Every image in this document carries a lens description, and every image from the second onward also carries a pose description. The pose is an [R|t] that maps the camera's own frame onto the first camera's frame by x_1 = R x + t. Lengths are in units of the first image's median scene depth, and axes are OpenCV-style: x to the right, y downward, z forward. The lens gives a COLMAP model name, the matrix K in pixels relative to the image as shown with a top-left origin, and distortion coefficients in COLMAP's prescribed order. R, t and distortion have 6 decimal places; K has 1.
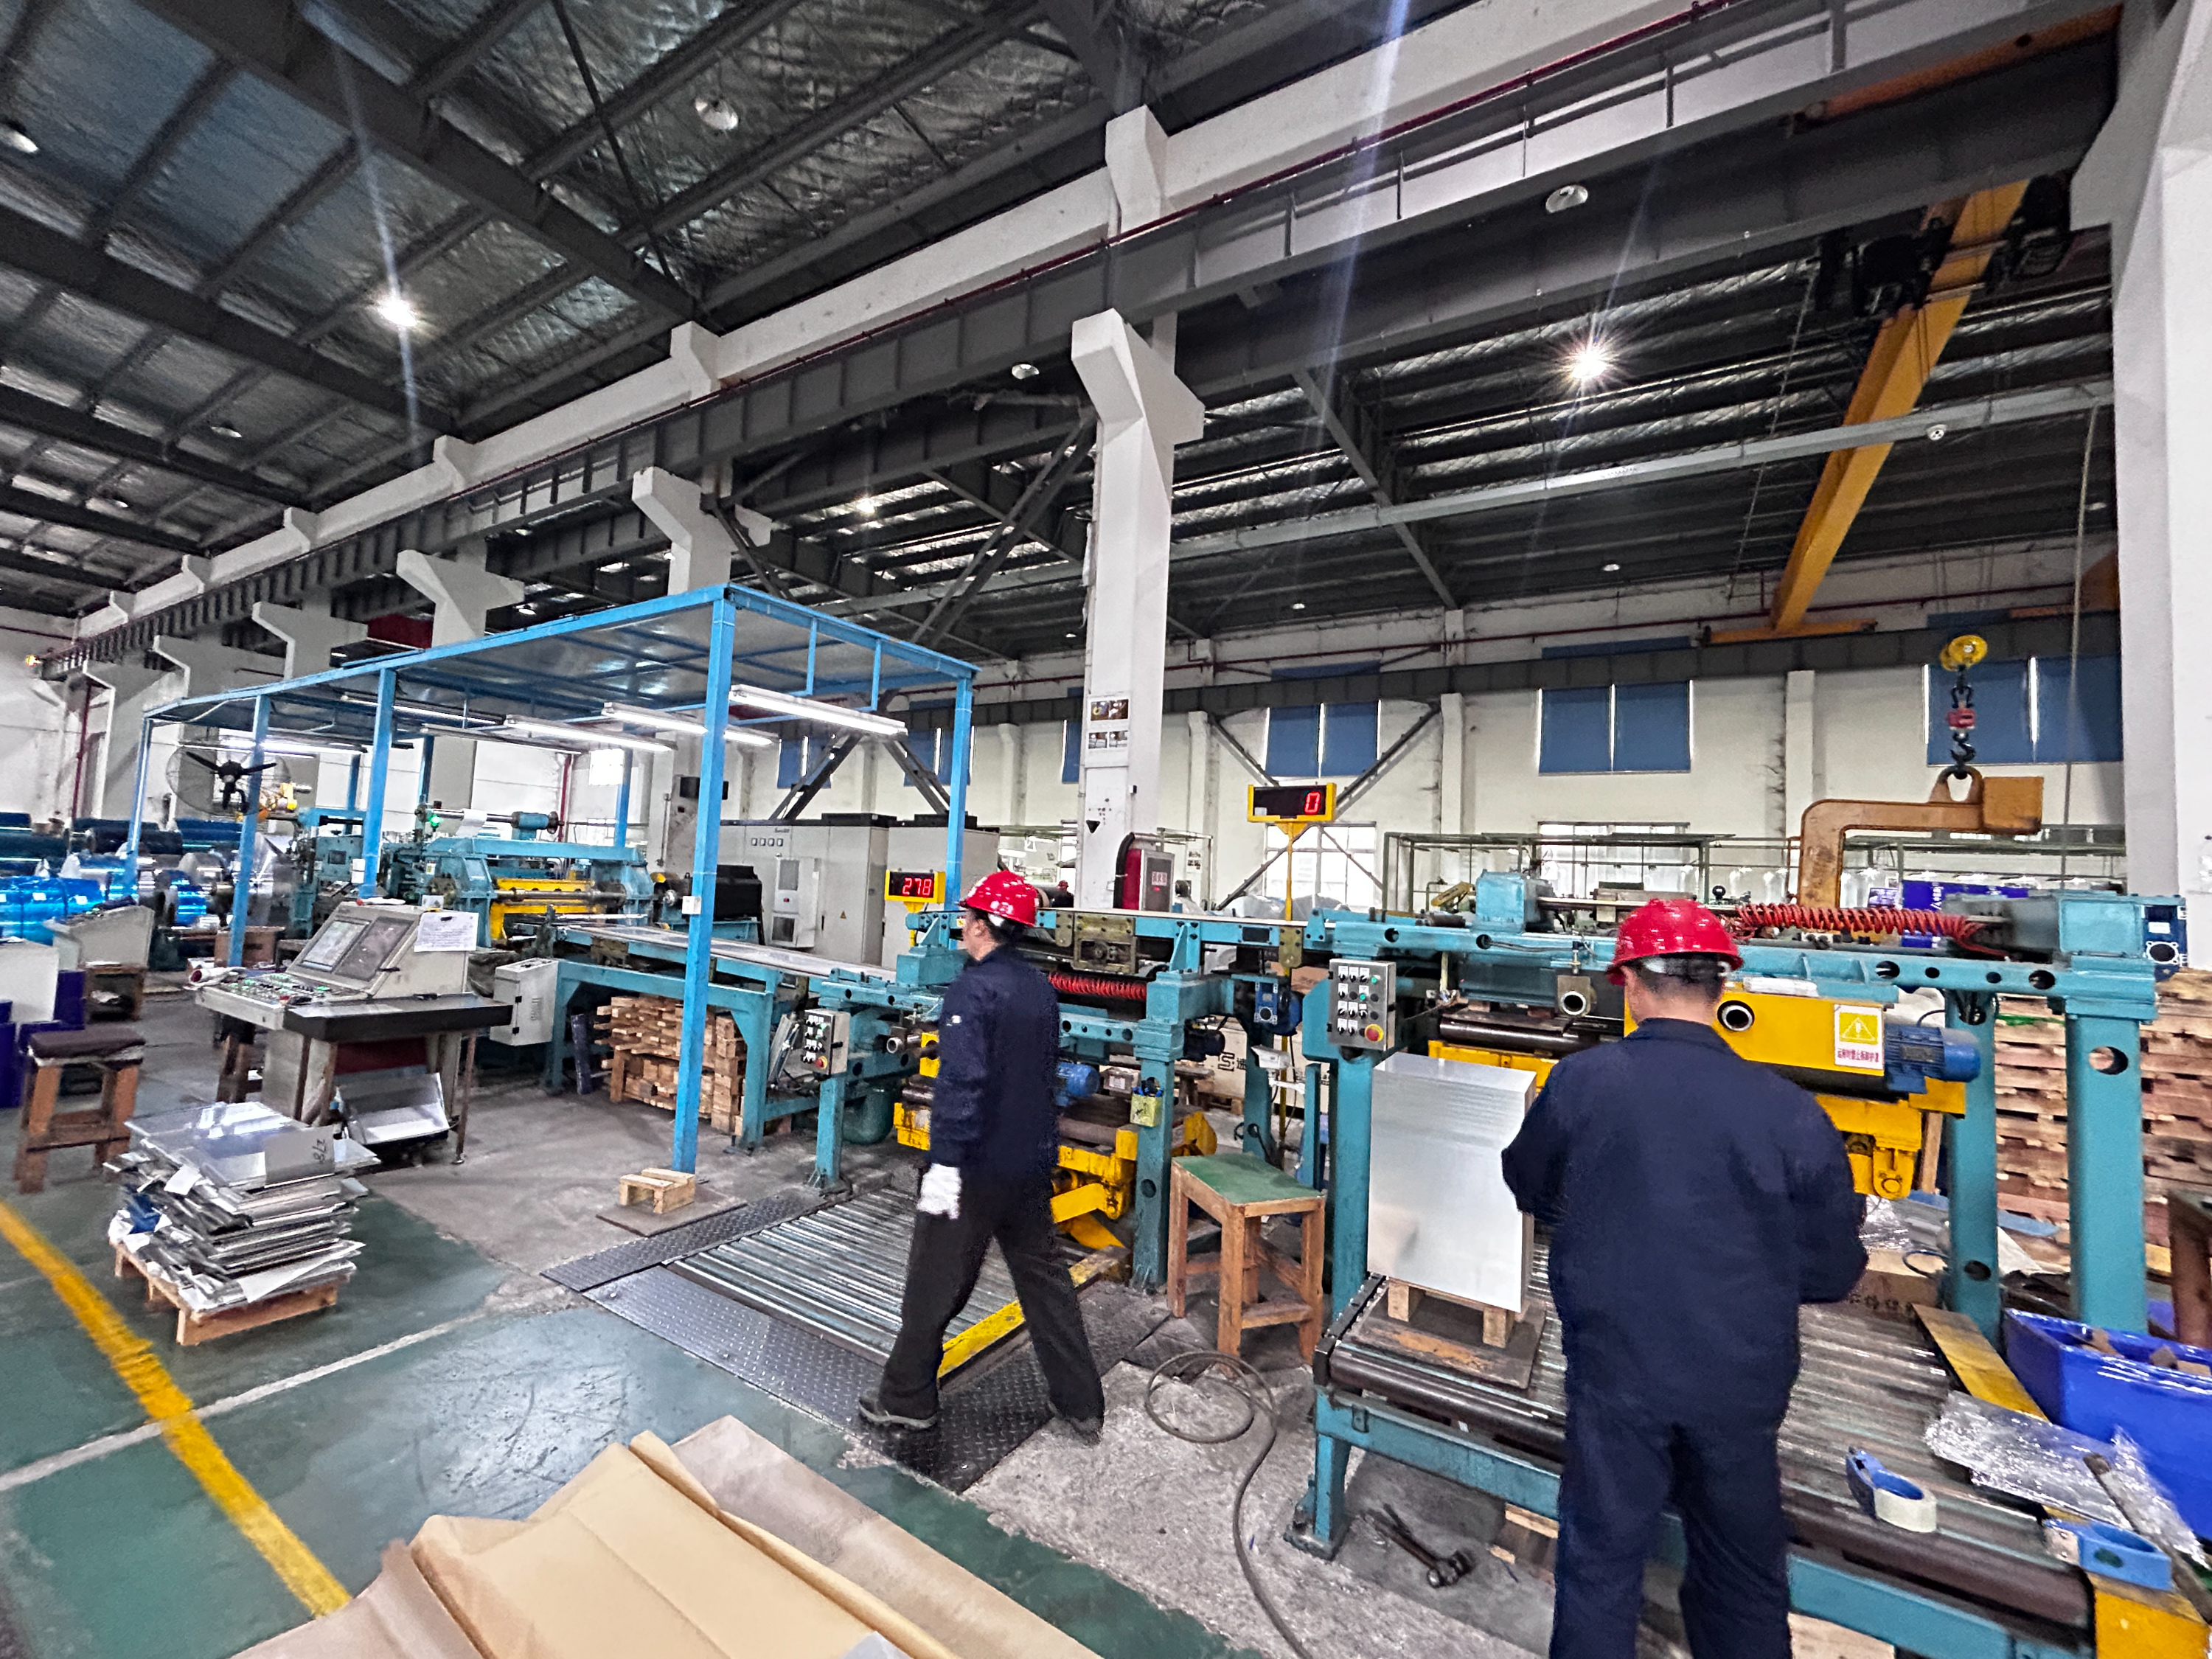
lens RADIAL K [[891.3, 0, 1110.5], [0, 891.3, 822.1], [0, 0, 1]] dist [-0.000757, -0.000119]
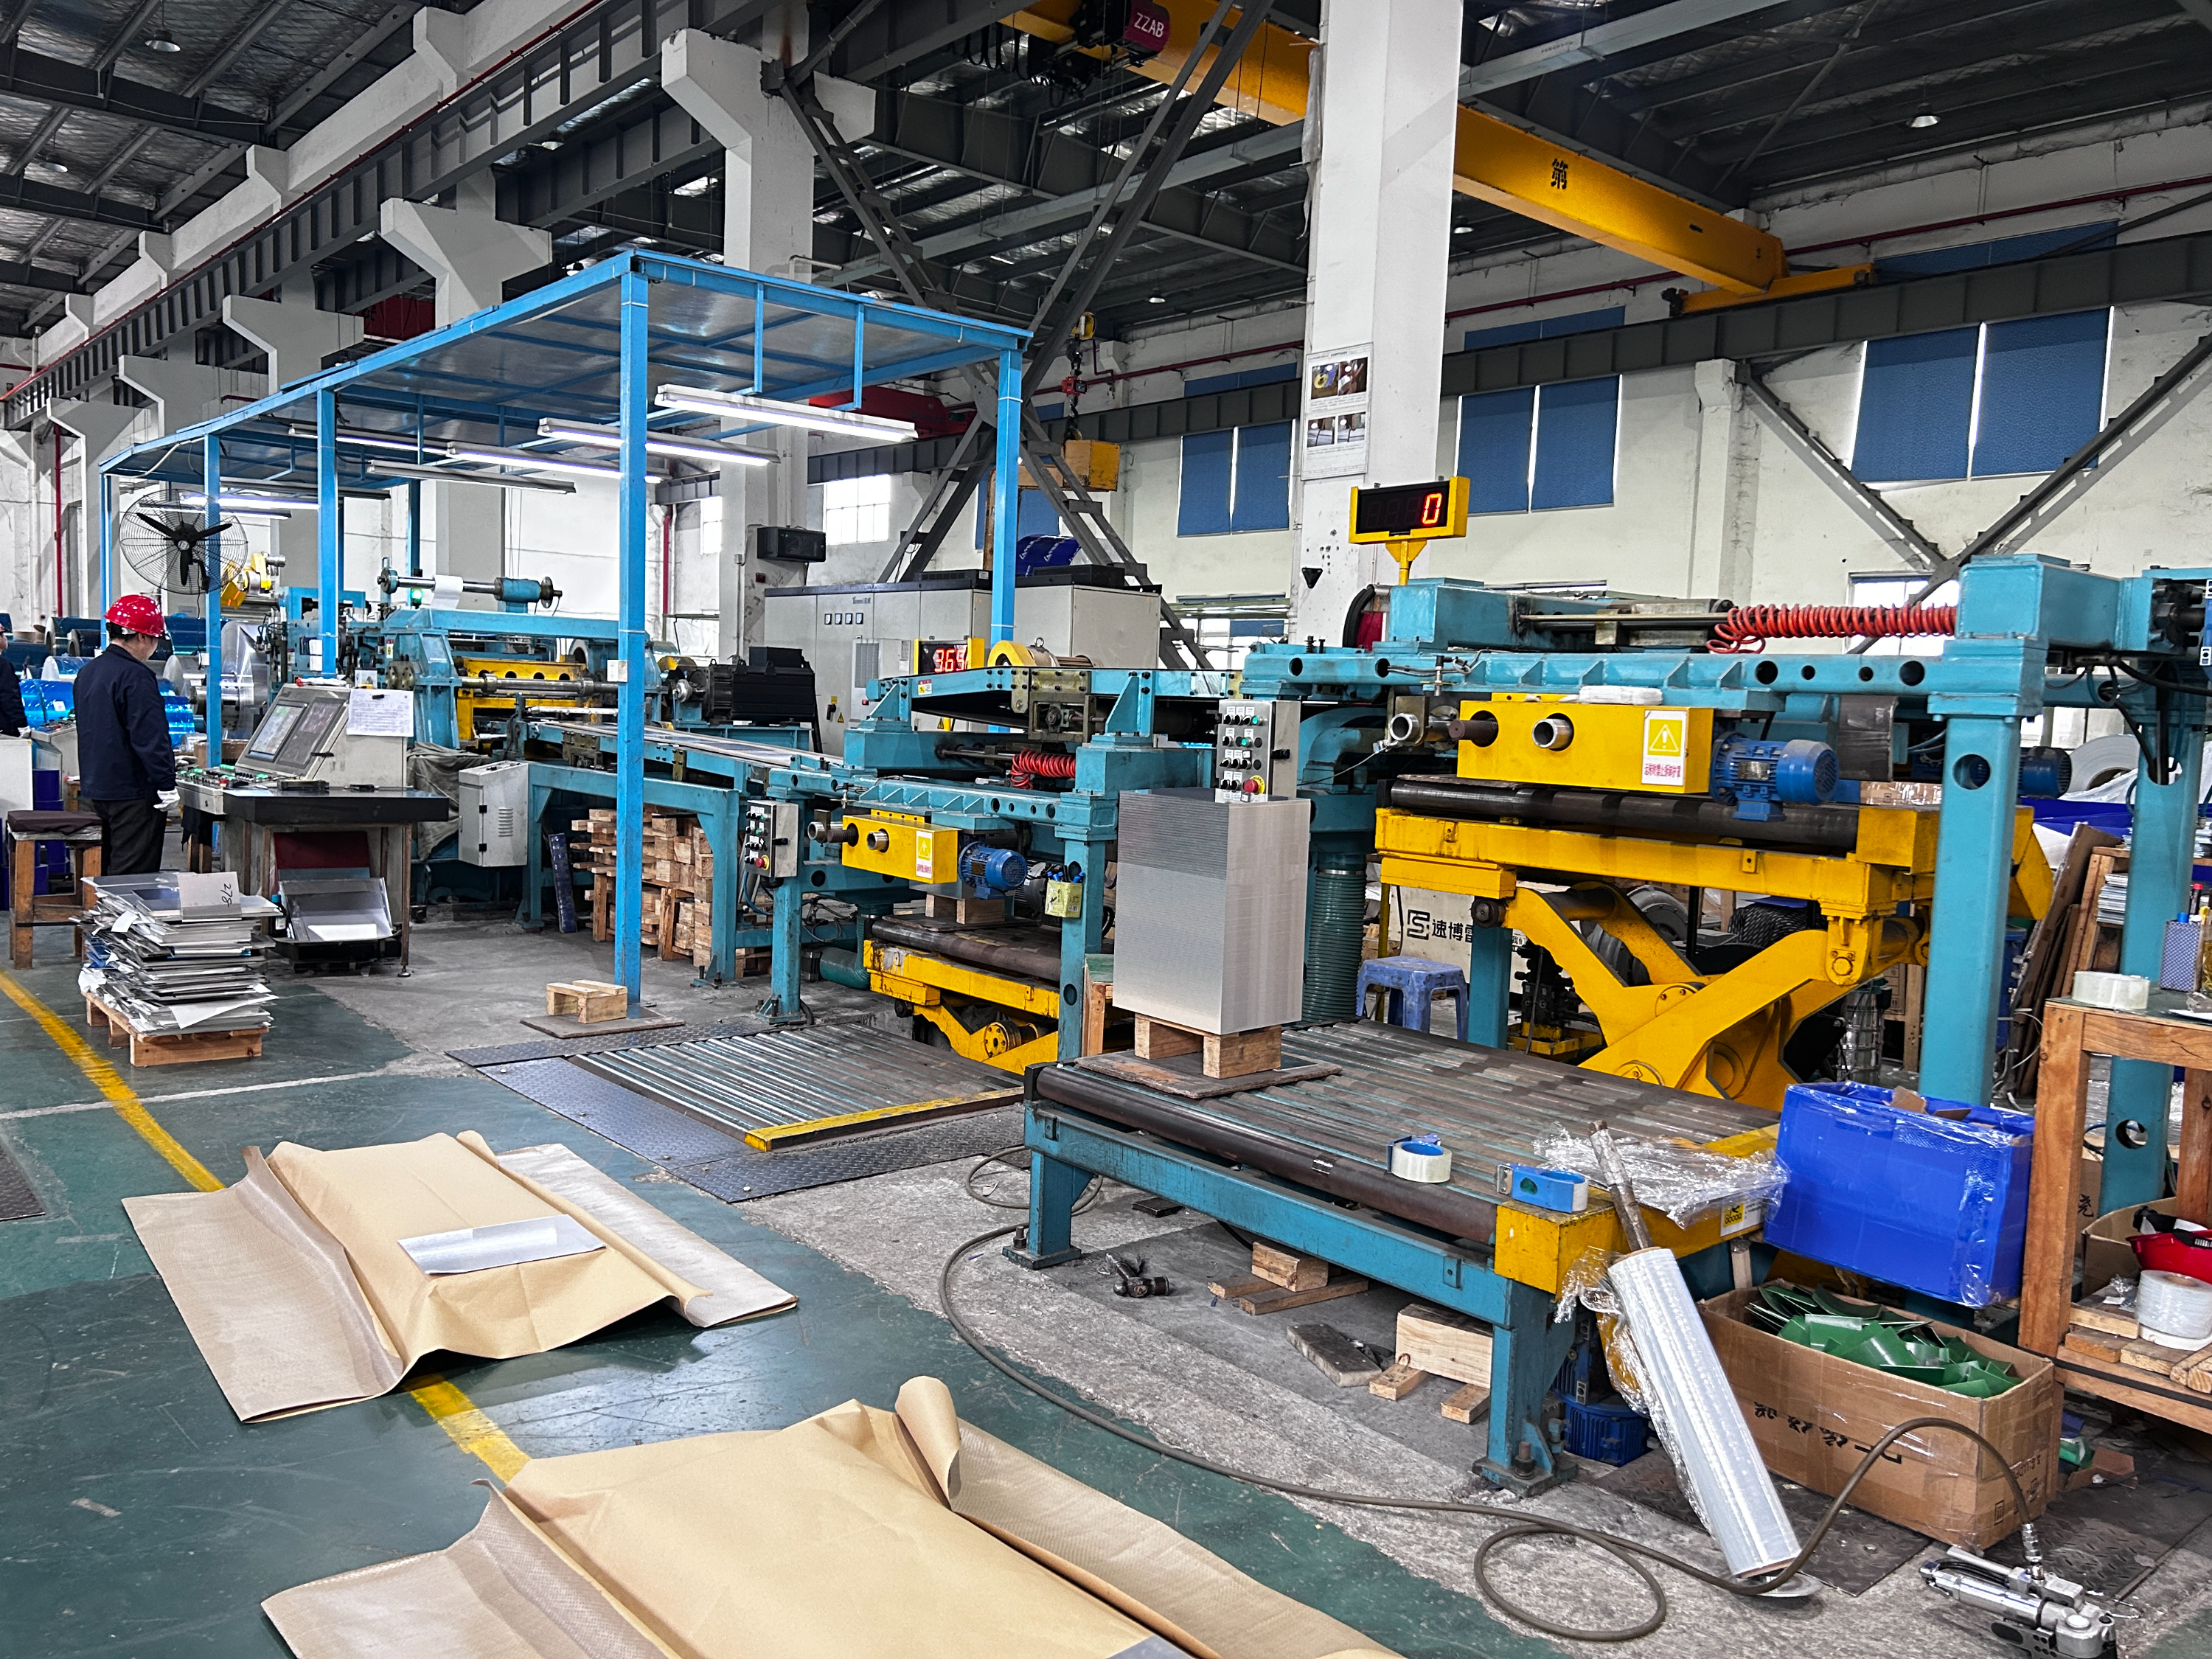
lens RADIAL K [[1669.9, 0, 1106.0], [0, 1669.9, 829.5], [0, 0, 1]] dist [0.057016, -0.068135]
pose [[0.950695, 0.013461, -0.309835, 0.235383], [0.027893, 0.991297, 0.128655, 0.029084], [0.308870, -0.130954, 0.942046, -0.174201]]
